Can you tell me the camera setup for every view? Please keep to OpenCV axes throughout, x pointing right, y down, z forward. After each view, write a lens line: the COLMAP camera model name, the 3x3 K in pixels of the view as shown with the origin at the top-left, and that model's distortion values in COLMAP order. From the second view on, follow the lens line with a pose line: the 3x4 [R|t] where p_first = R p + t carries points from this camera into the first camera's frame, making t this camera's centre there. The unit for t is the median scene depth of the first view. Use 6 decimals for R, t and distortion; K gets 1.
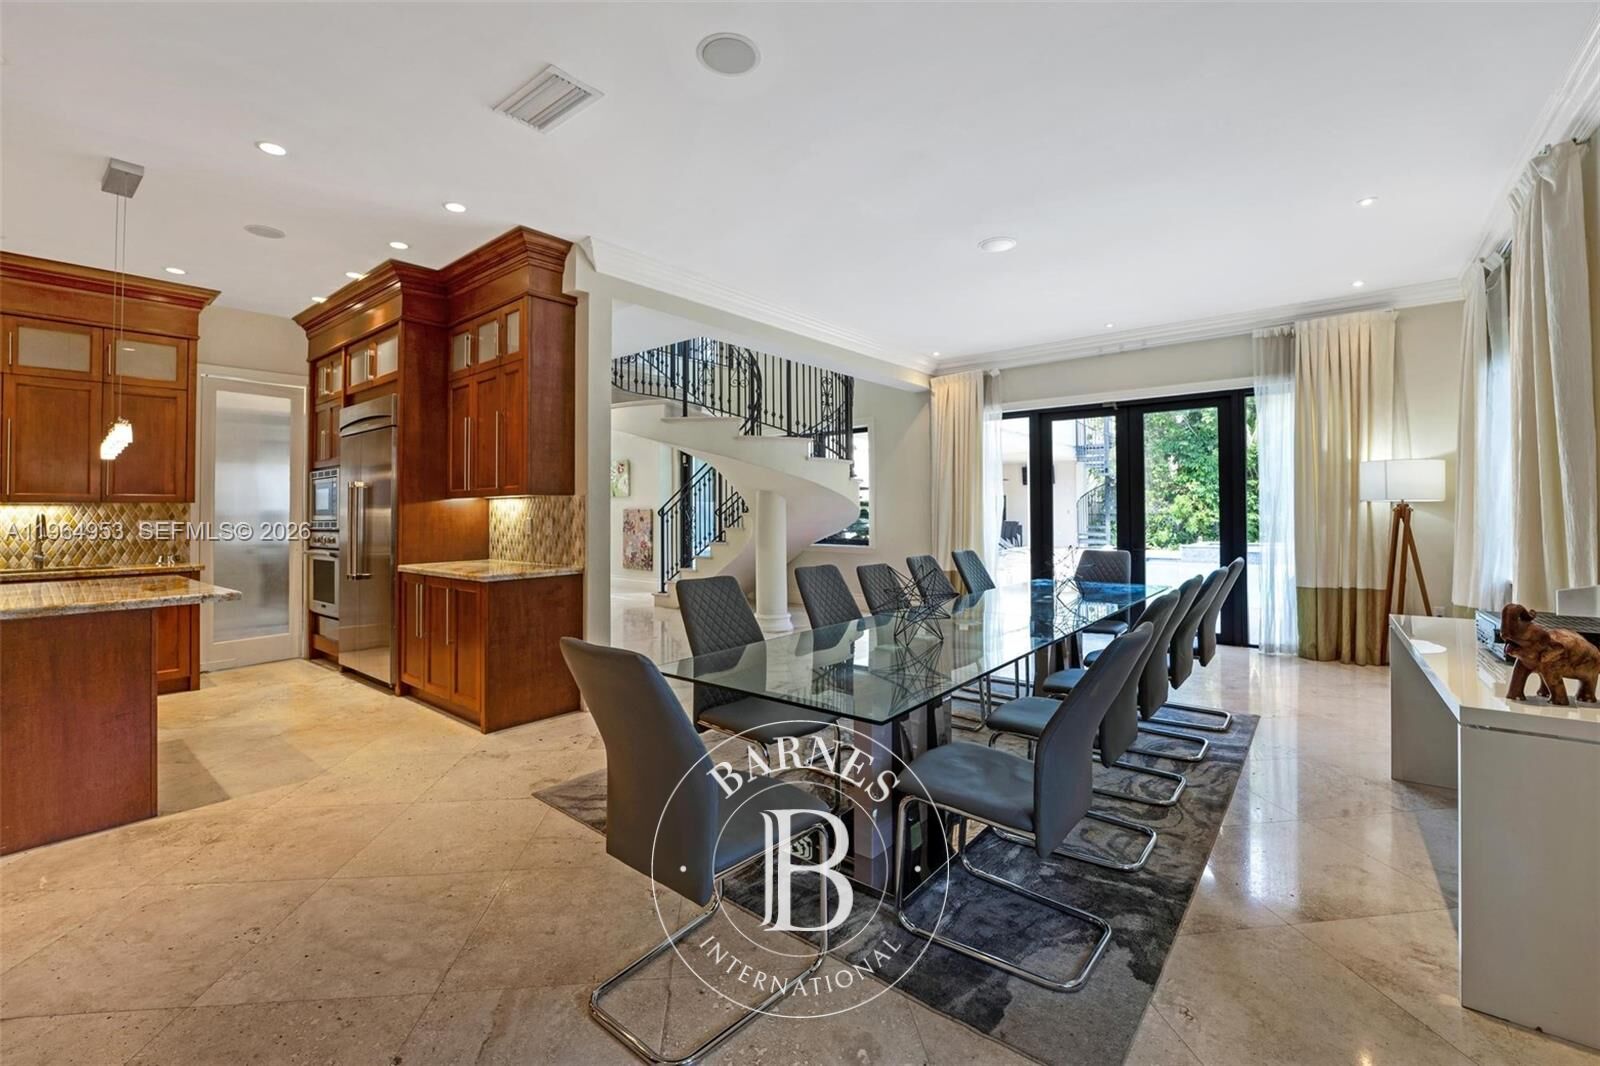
lens RADIAL K [[679.7, 0, 778.8], [0, 679.7, 494.1], [0, 0, 1]] dist [-0.001229, -0.000009]
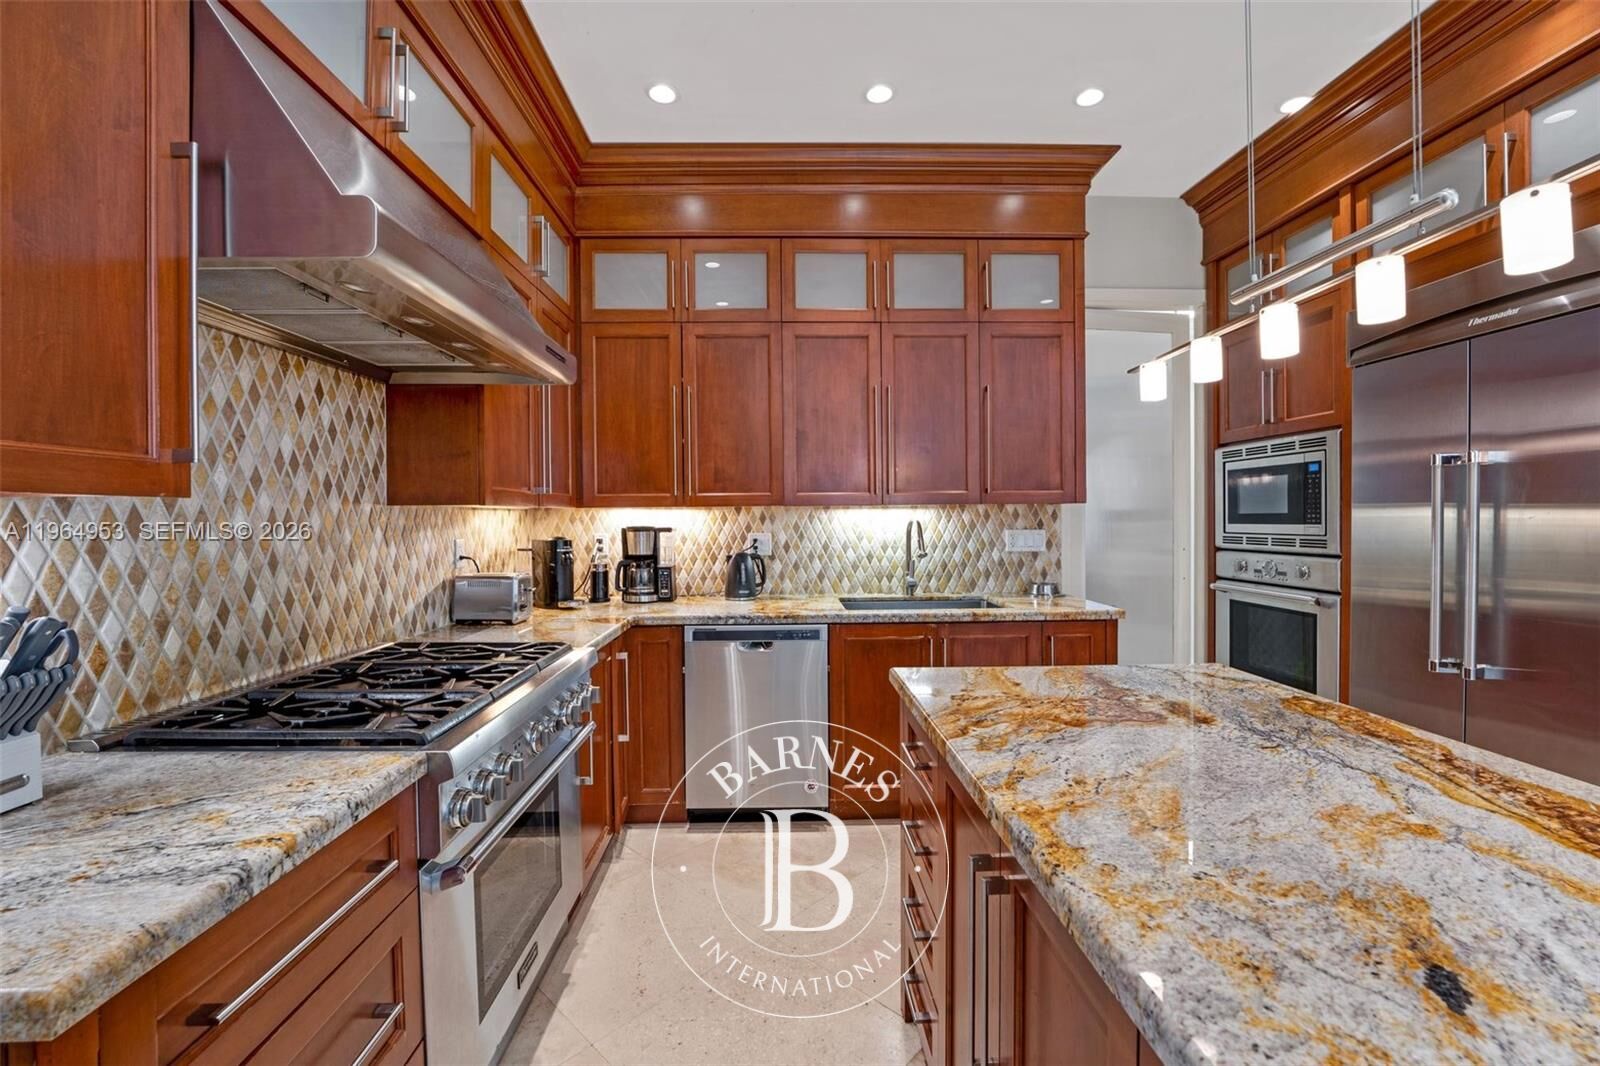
lens RADIAL K [[679.7, 0, 778.8], [0, 679.7, 494.1], [0, 0, 1]] dist [-0.001229, -0.000009]
pose [[0.651534, -0.018459, -0.758395, -0.581450], [0.020025, 0.999774, -0.007131, 0.003393], [0.758355, -0.010541, 0.651756, 0.390329]]
